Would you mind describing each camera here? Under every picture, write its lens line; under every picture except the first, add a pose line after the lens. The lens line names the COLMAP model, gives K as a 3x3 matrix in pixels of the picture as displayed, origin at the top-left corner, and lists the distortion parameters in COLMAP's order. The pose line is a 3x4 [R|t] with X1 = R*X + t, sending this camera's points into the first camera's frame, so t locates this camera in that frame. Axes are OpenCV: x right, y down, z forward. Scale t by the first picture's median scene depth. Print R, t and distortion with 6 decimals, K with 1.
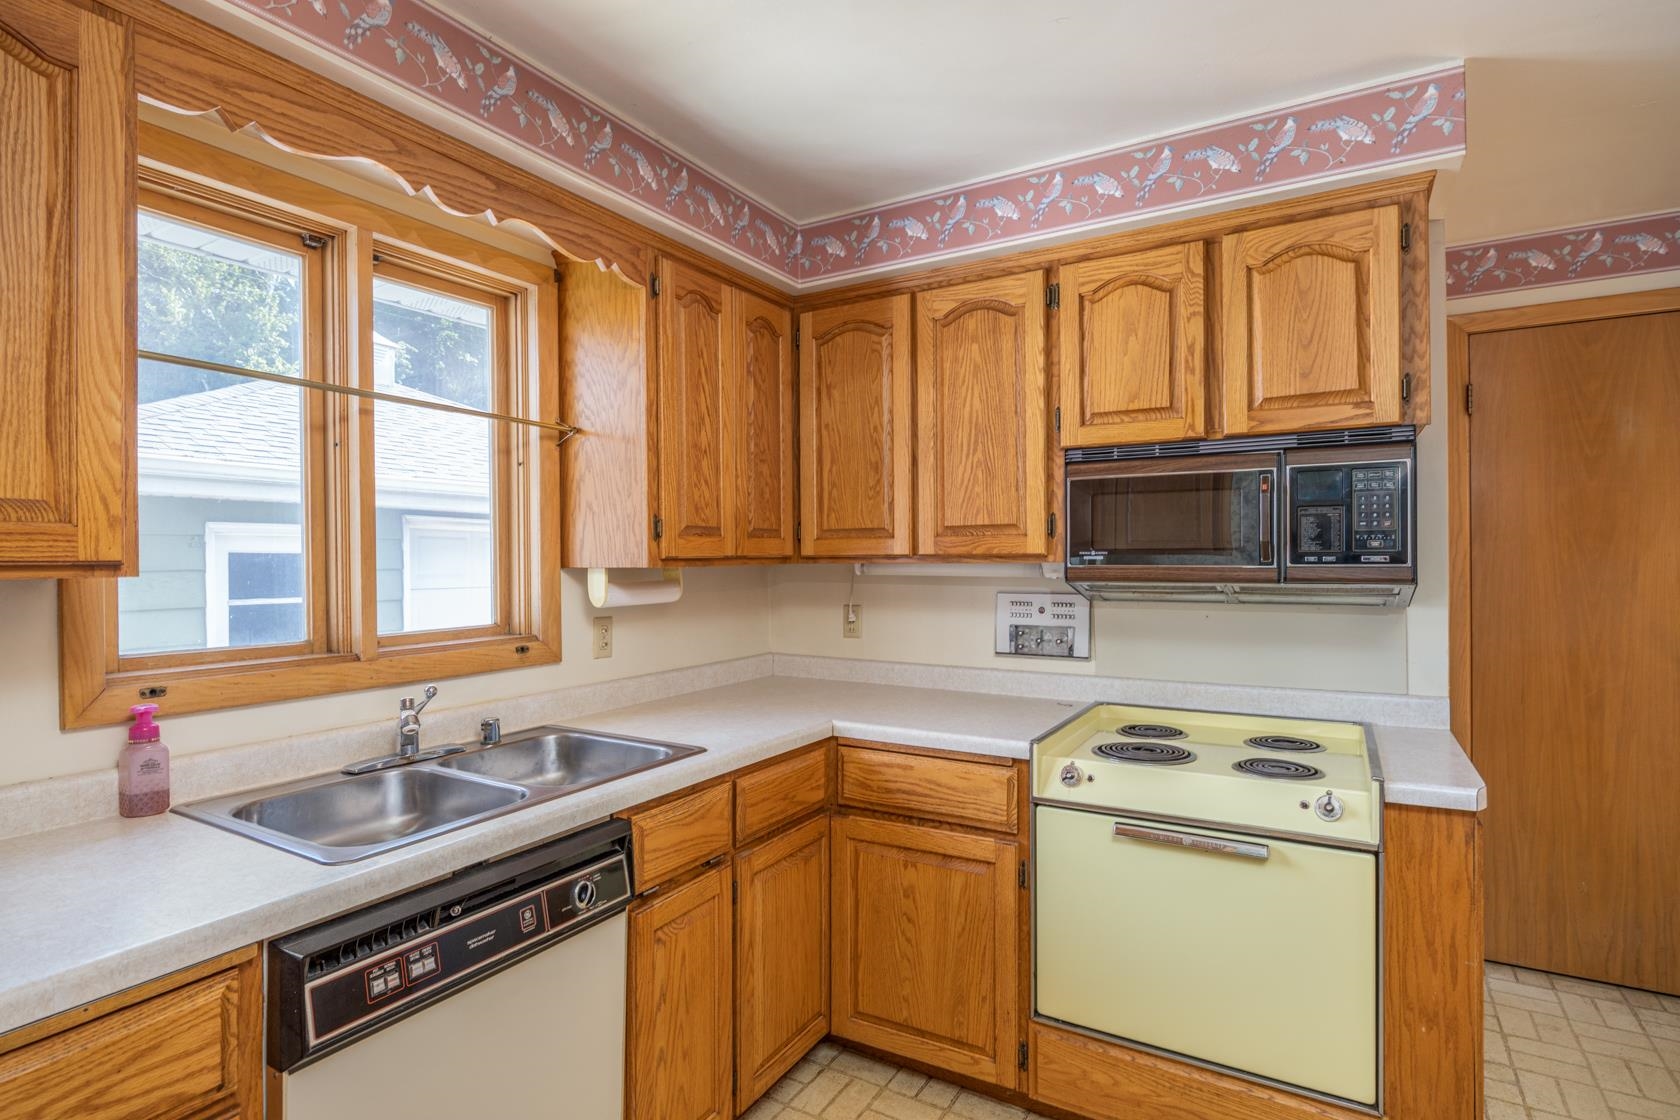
lens RADIAL K [[859.4, 0, 837.3], [0, 859.4, 559.3], [0, 0, 1]] dist [-0.000514, -0.000045]
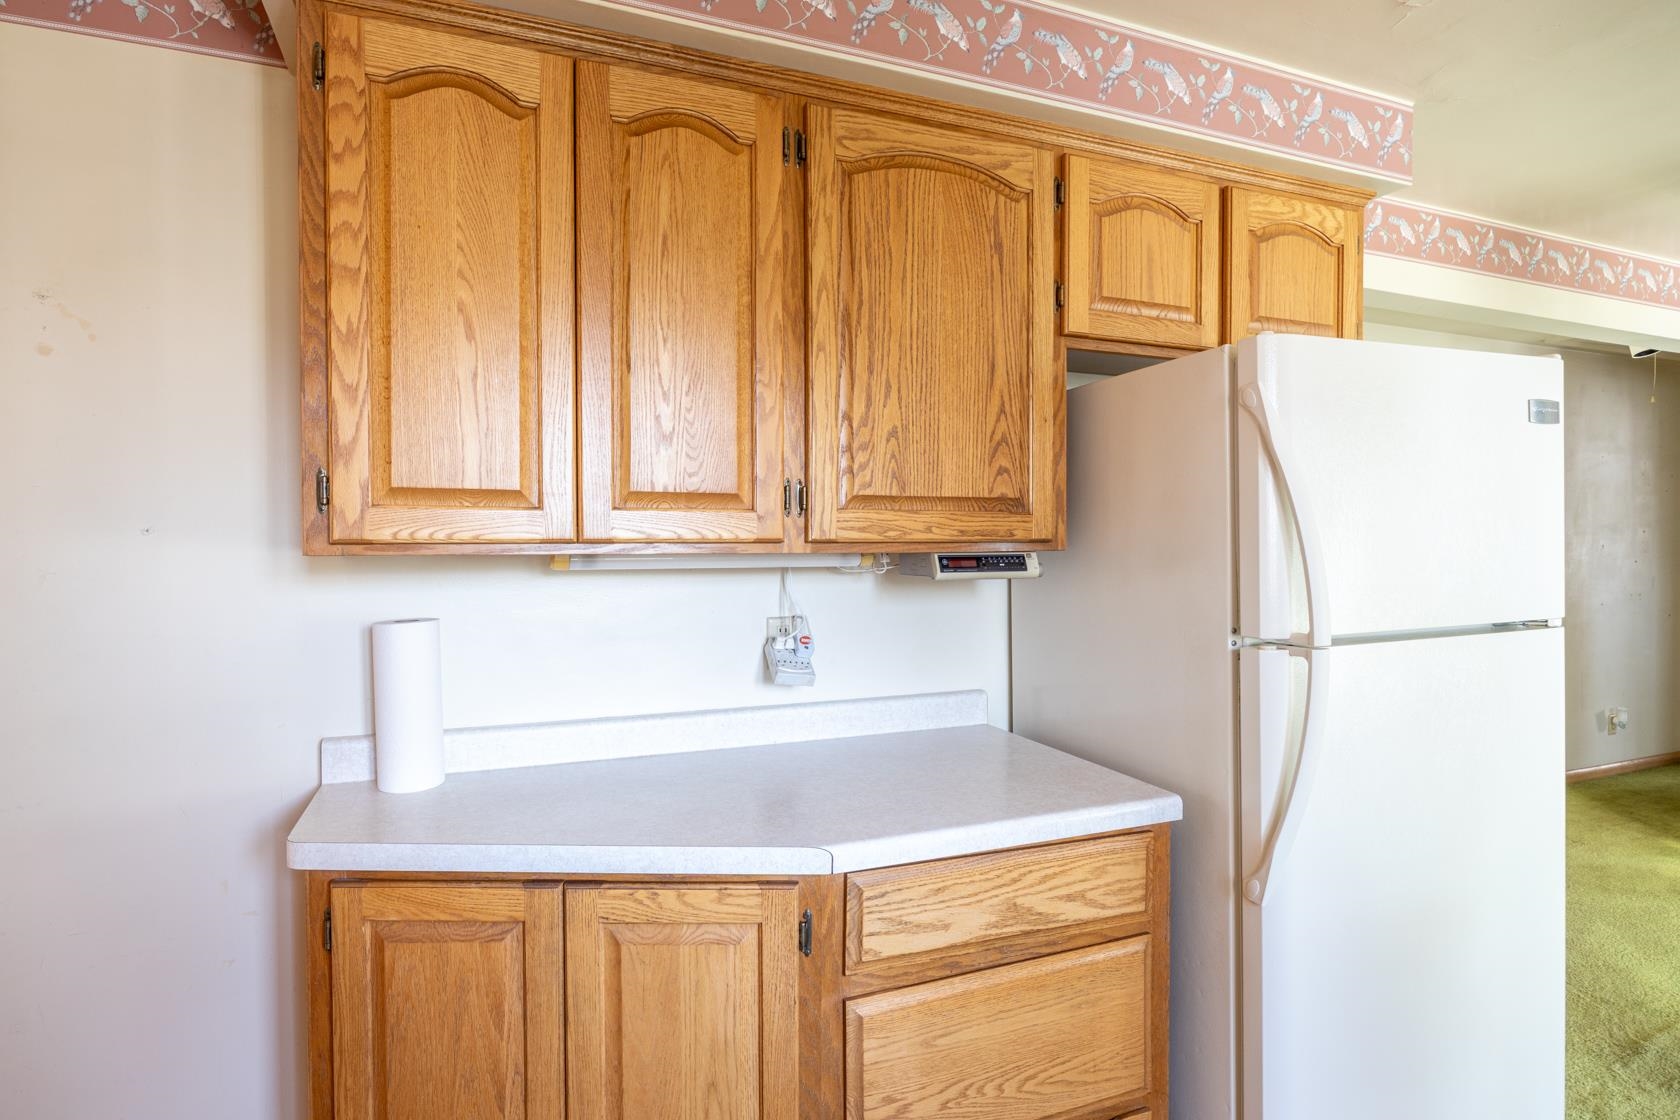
lens RADIAL K [[893.8, 0, 840.8], [0, 893.8, 557.6], [0, 0, 1]] dist [-0.000598, -0.000005]
pose [[0.798541, 0.019520, -0.601623, 0.074795], [-0.008265, 0.999735, 0.021467, -0.000516], [0.601883, -0.012170, 0.798491, 0.125317]]
